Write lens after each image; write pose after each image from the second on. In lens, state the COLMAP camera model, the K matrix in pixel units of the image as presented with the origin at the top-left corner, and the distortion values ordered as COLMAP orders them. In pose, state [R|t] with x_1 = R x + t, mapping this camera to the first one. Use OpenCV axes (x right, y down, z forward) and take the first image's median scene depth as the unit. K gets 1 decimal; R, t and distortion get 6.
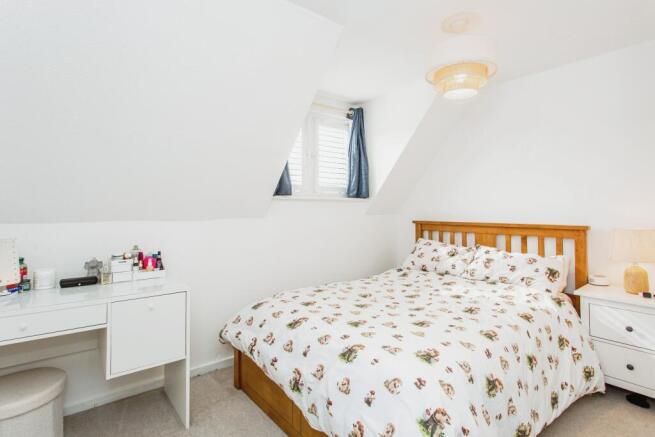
lens RADIAL K [[339.0, 0, 327.6], [0, 339.0, 208.9], [0, 0, 1]] dist [-0.002920, -0.000453]
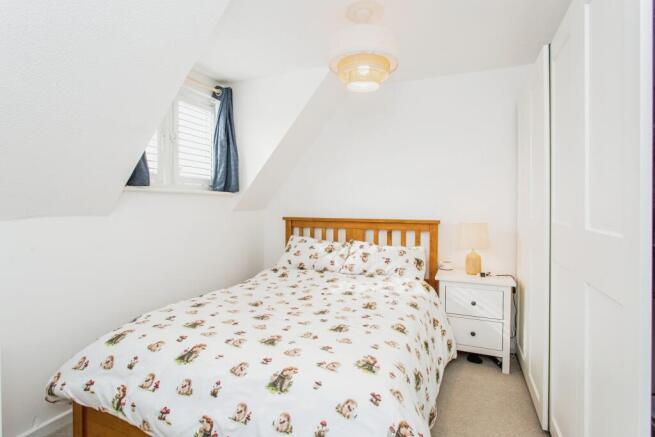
lens RADIAL K [[339.1, 0, 327.5], [0, 339.1, 218.5], [0, 0, 1]] dist [-0.000265, 0.000942]
pose [[0.879916, -0.012243, 0.474971, -0.146744], [-0.006742, 0.999246, 0.038247, 0.001378], [-0.475081, -0.036857, 0.879170, 0.161042]]
